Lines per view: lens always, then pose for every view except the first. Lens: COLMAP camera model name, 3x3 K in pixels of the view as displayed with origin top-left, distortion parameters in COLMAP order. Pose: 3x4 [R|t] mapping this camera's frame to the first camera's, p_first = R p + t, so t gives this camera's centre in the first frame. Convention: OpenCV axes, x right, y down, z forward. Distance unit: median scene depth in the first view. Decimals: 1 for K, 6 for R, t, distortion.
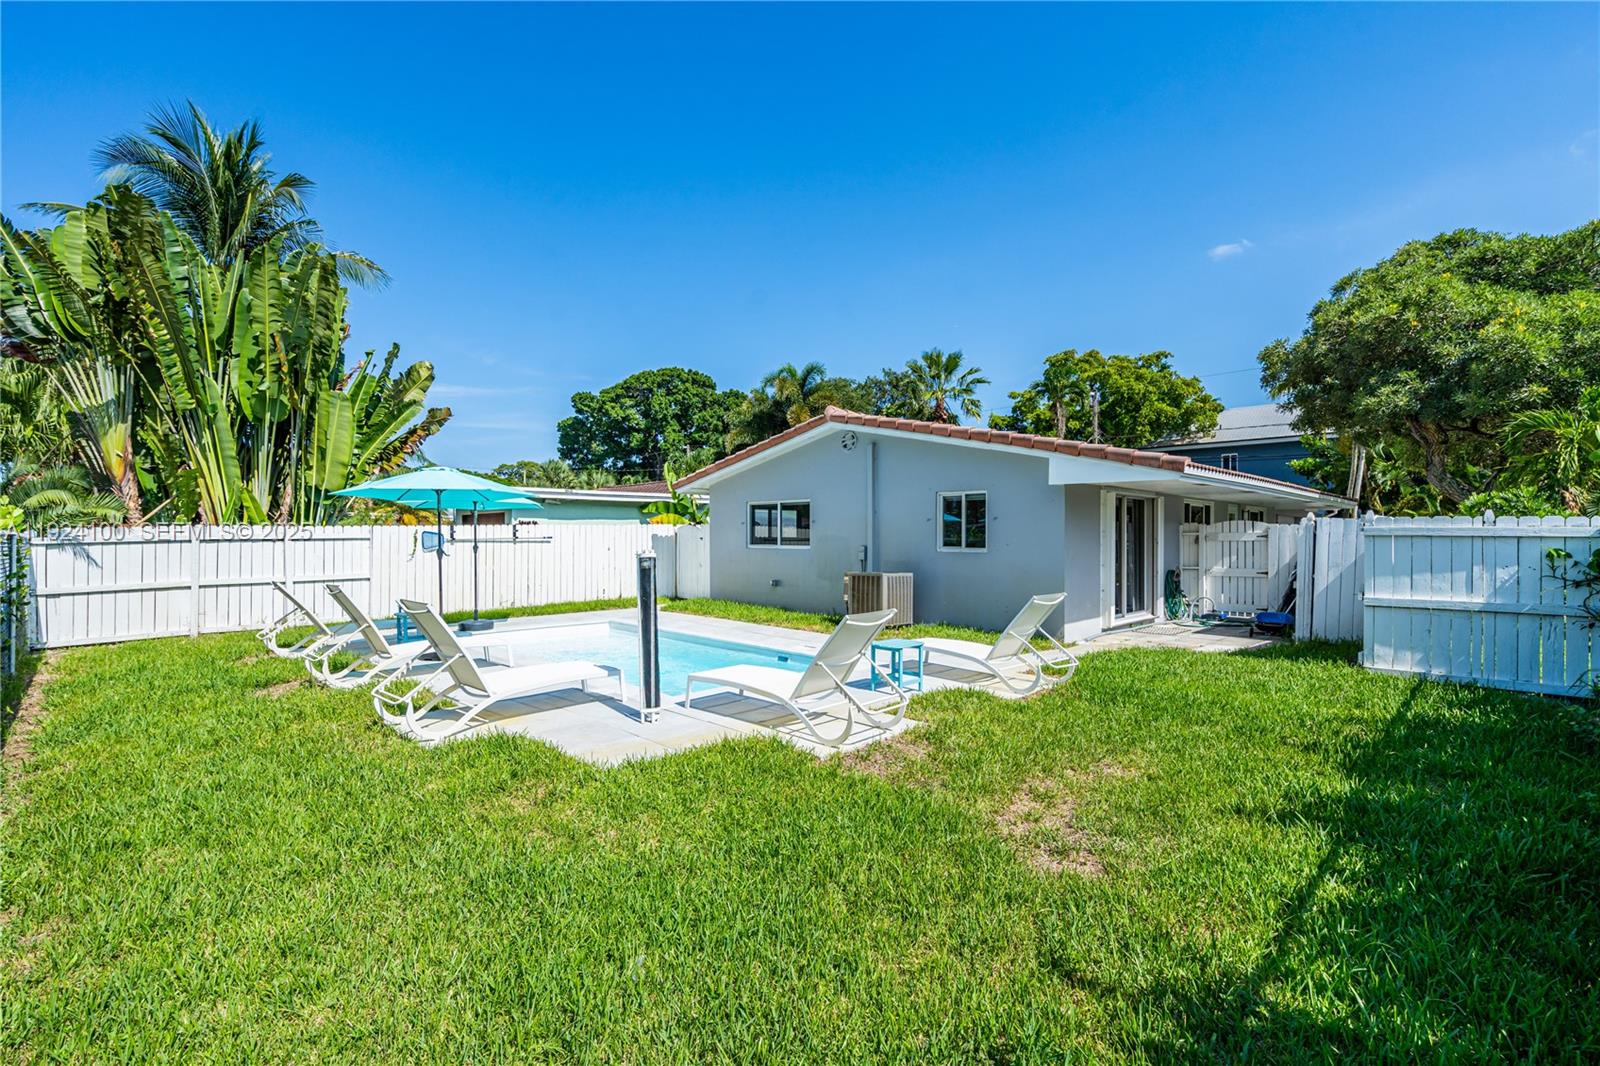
lens RADIAL K [[745.5, 0, 791.7], [0, 745.5, 533.2], [0, 0, 1]] dist [0.002281, 0.000151]
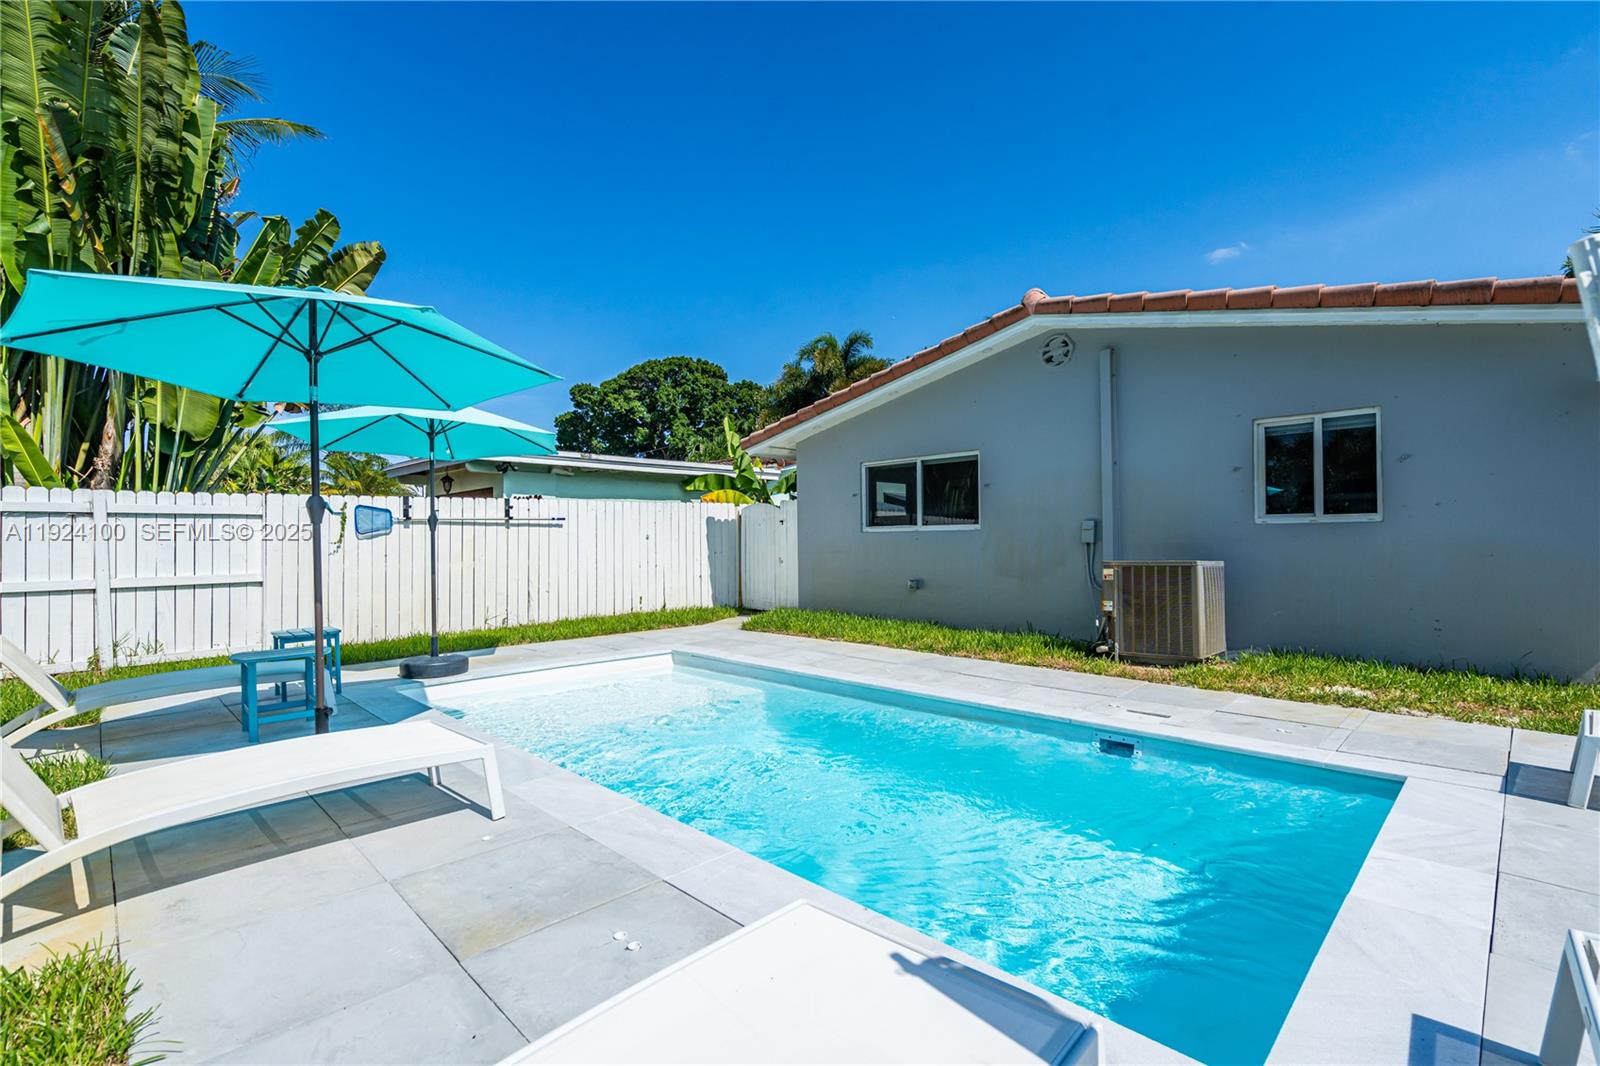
lens RADIAL K [[745.5, 0, 808.2], [0, 745.5, 535.6], [0, 0, 1]] dist [0.002281, 0.000151]
pose [[0.999631, -0.007529, 0.026111, -0.107983], [0.007668, 0.999957, -0.005229, 0.022594], [-0.026071, 0.005428, 0.999645, 0.293195]]
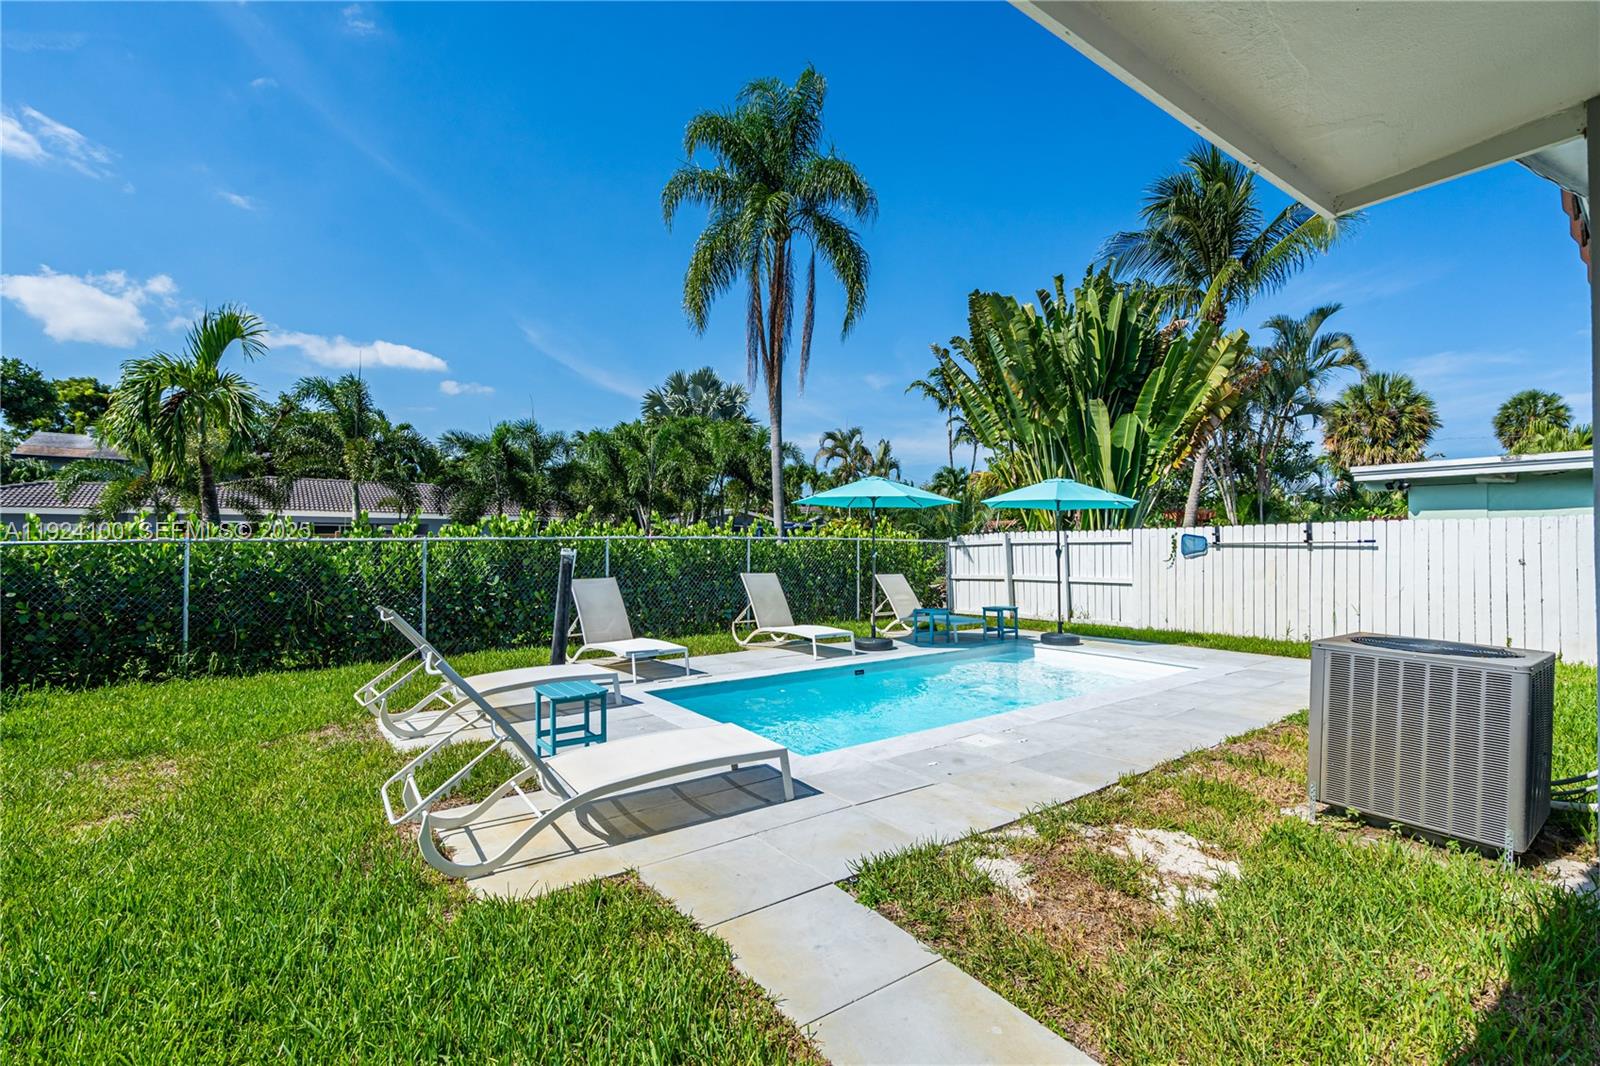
lens RADIAL K [[698.3, 0, 801.2], [0, 698.3, 538.1], [0, 0, 1]] dist [-0.000288, 0.000010]
pose [[-0.165787, -0.008534, -0.986125, 0.296656], [0.004457, 0.999946, -0.009403, 0.006080], [0.986151, -0.005954, -0.165740, 0.542042]]
